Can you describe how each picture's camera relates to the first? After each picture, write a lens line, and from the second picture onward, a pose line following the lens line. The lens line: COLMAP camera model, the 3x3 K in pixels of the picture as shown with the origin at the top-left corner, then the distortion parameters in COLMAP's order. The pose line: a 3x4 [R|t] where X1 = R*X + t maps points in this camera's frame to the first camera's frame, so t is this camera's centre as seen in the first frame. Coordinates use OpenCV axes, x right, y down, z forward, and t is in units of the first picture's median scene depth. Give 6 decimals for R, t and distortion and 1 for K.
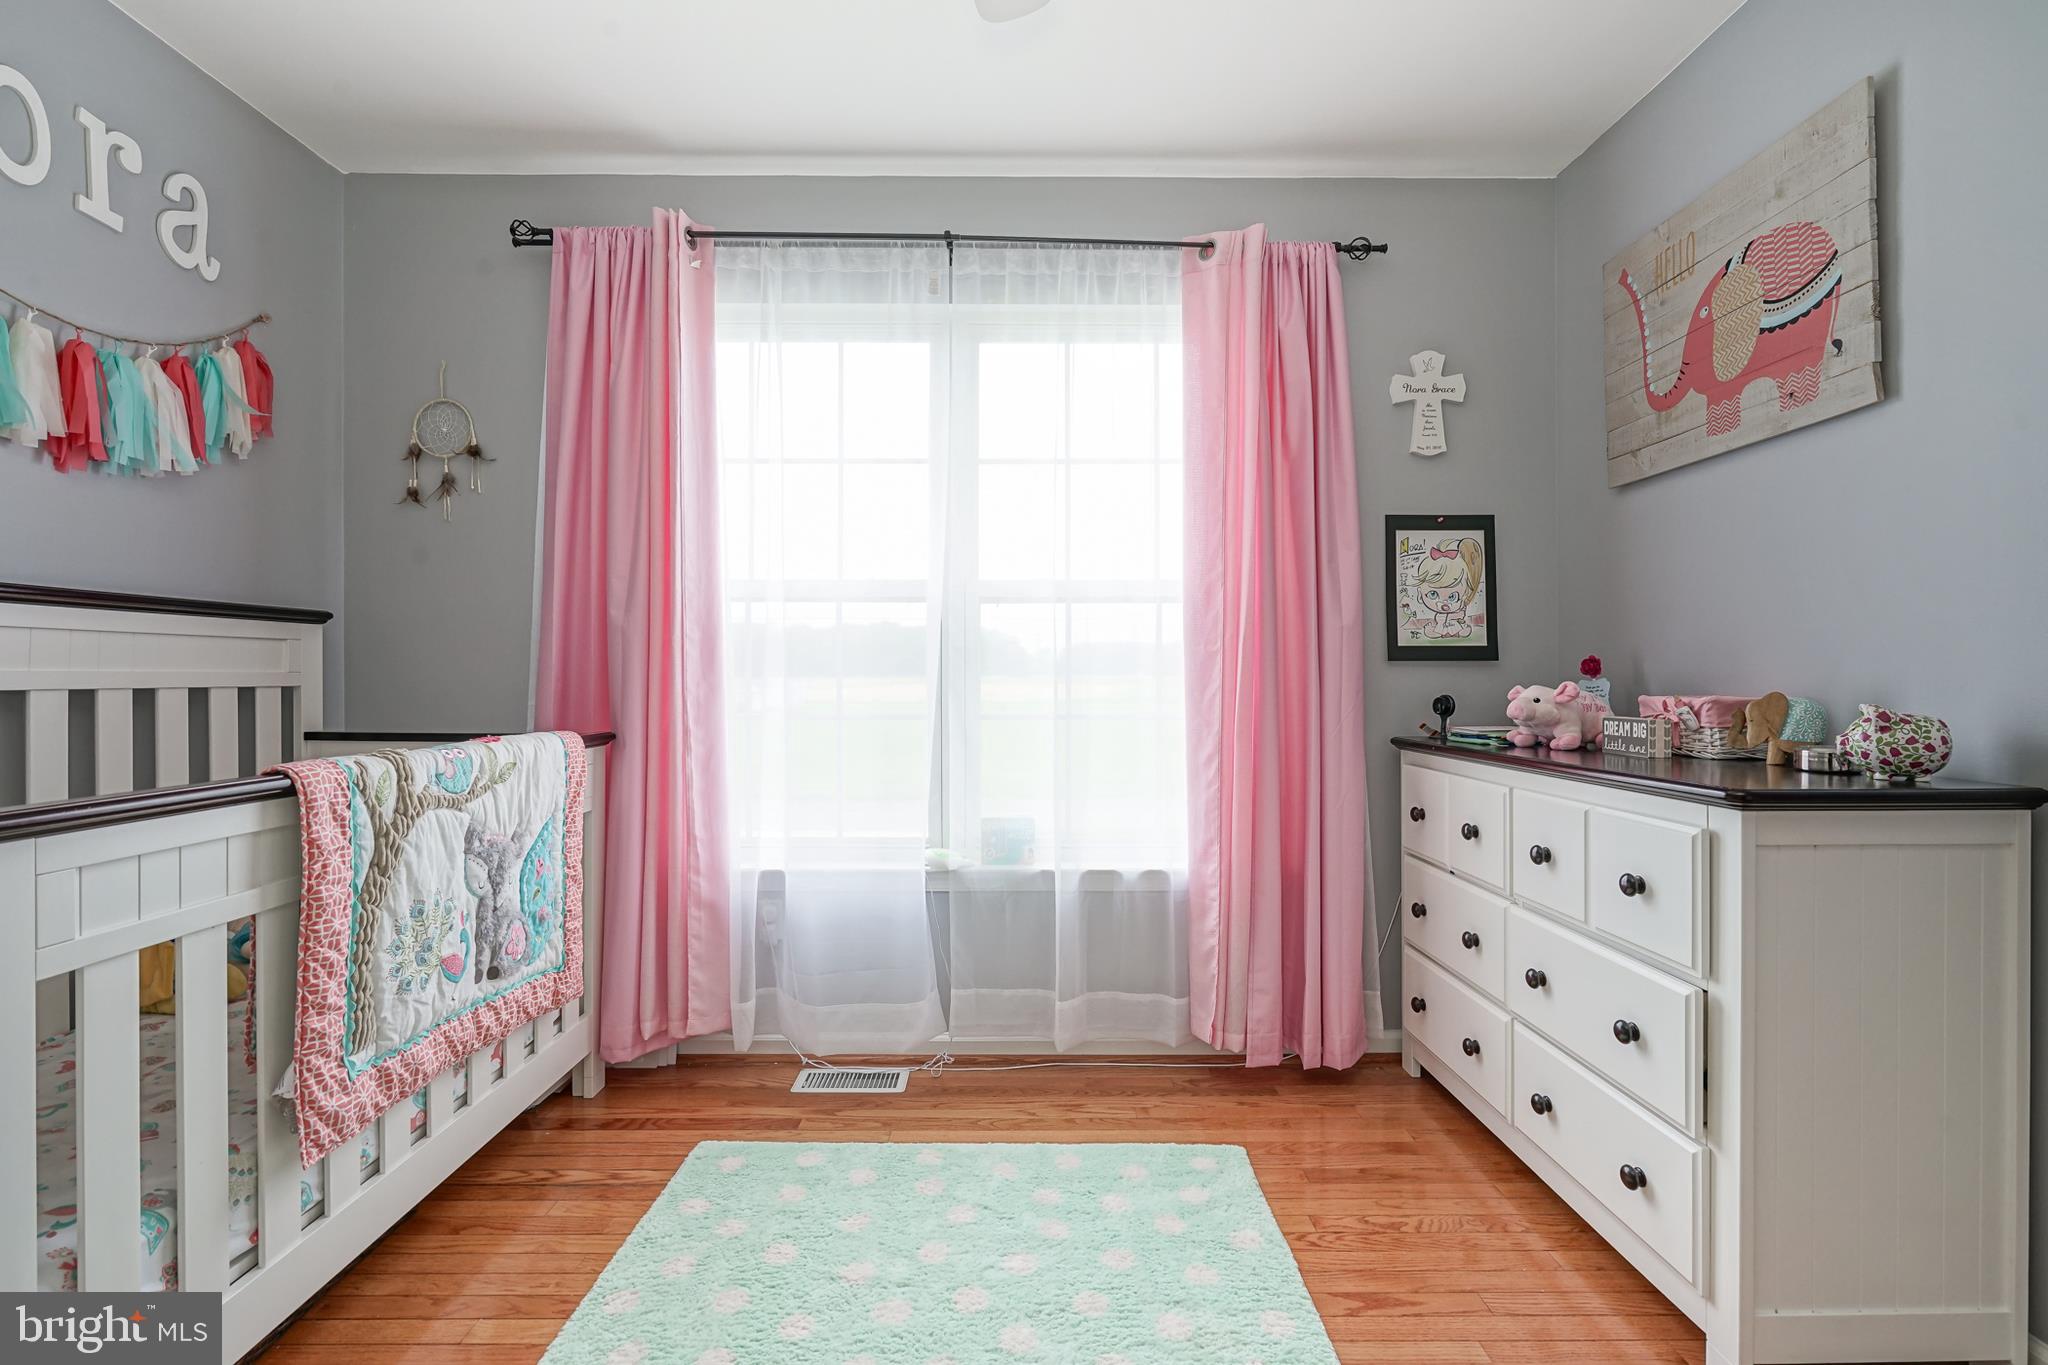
lens RADIAL K [[921.2, 0, 1025.1], [0, 921.2, 683.0], [0, 0, 1]] dist [0.000093, 0.000295]
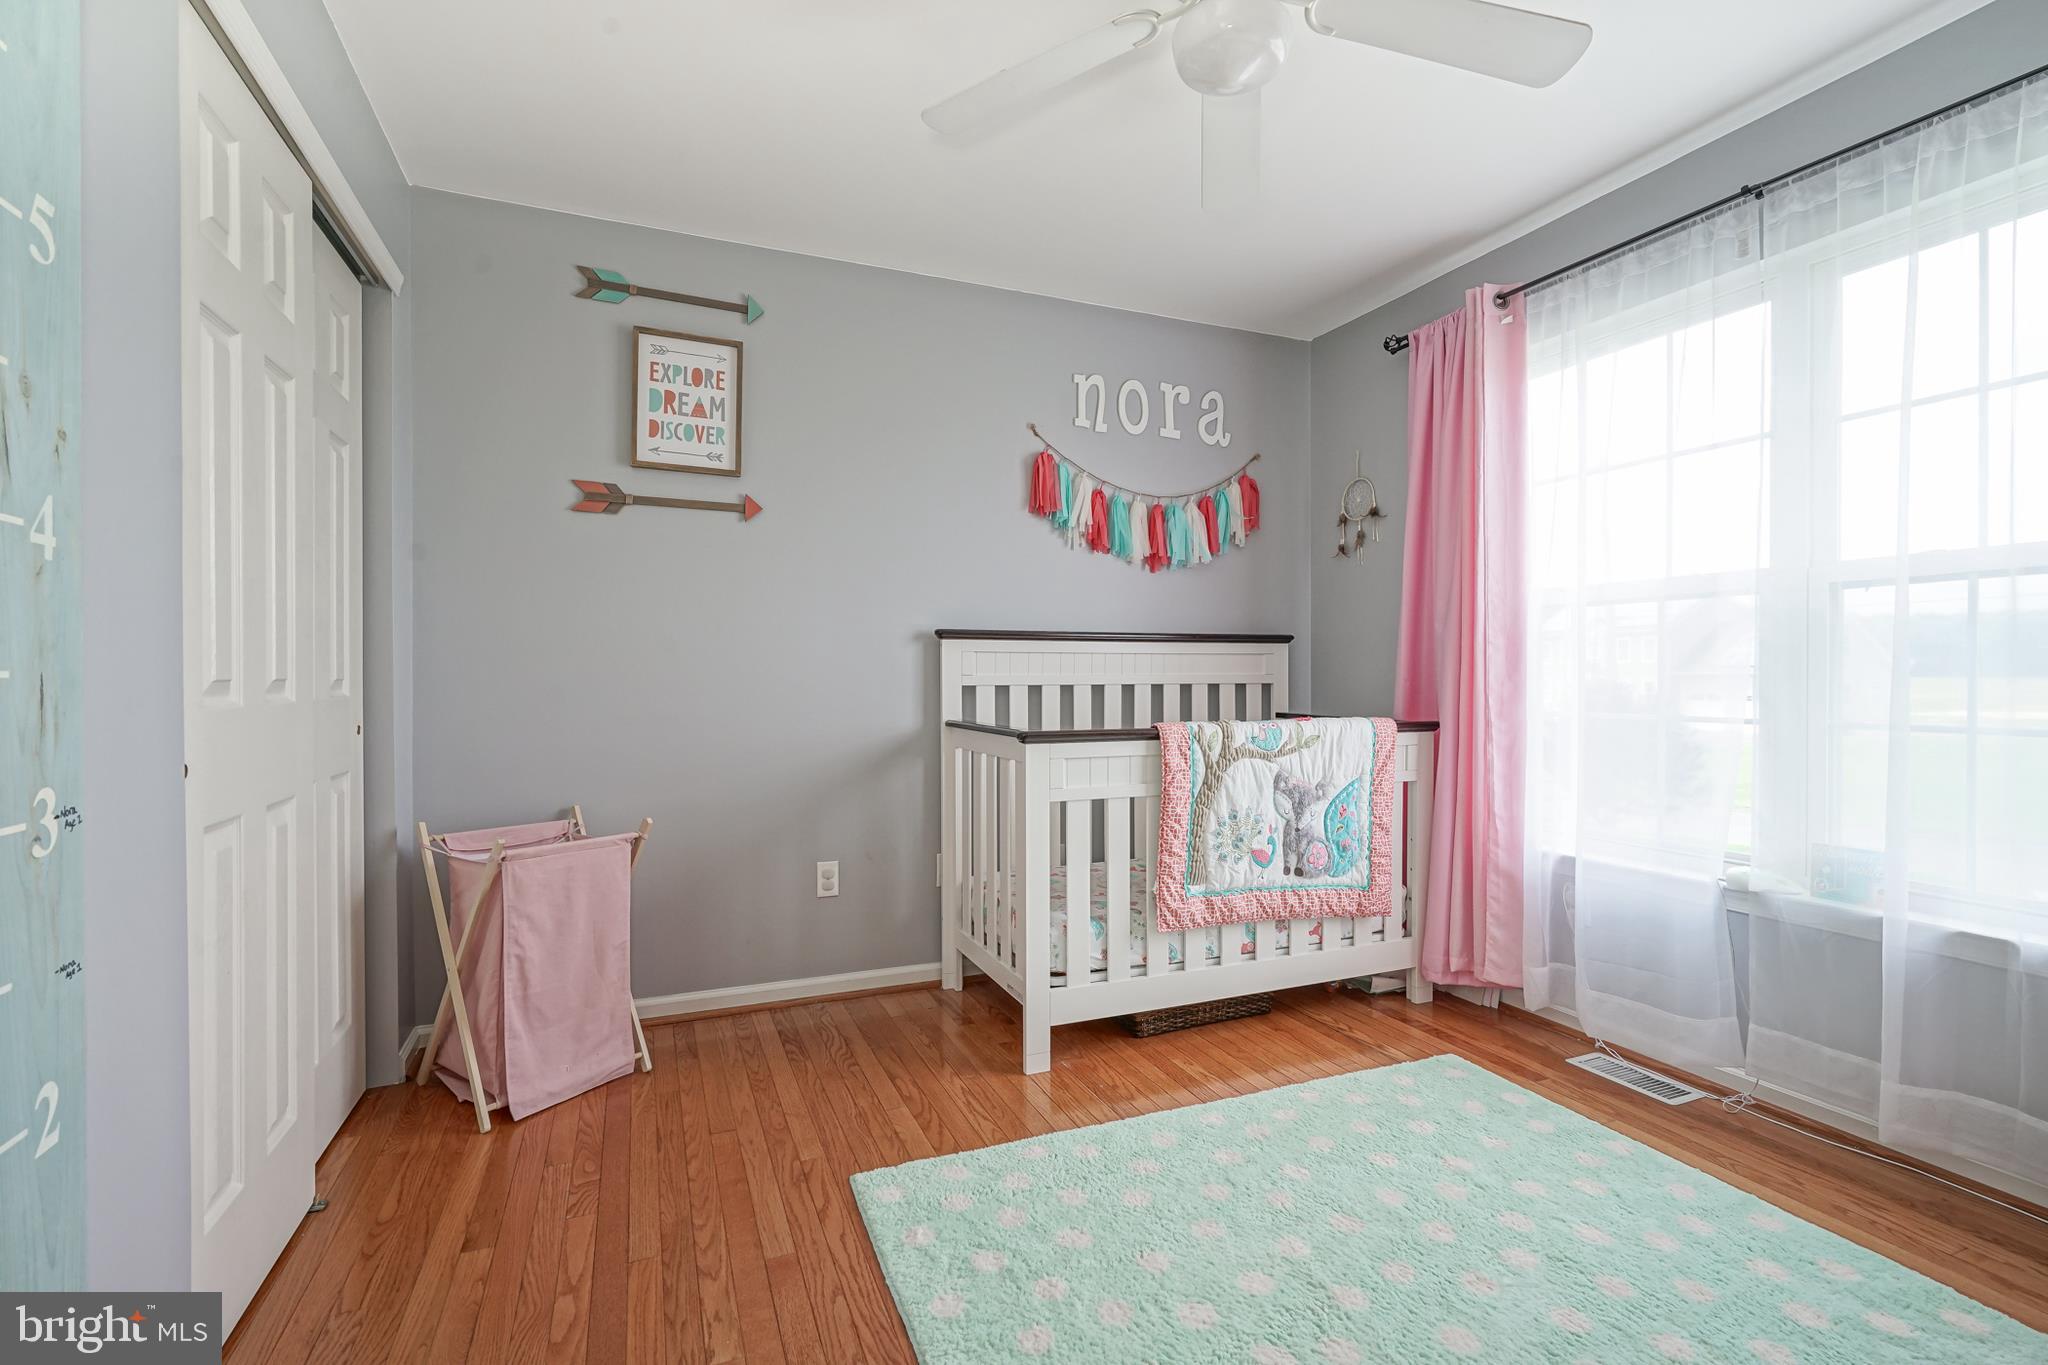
lens RADIAL K [[954.0, 0, 1029.2], [0, 954.0, 680.2], [0, 0, 1]] dist [-0.003530, 0.000750]
pose [[0.377915, 0.002753, -0.925836, 0.638647], [-0.003496, 0.999993, 0.001547, -0.003020], [0.925834, 0.002652, 0.377922, -0.008484]]
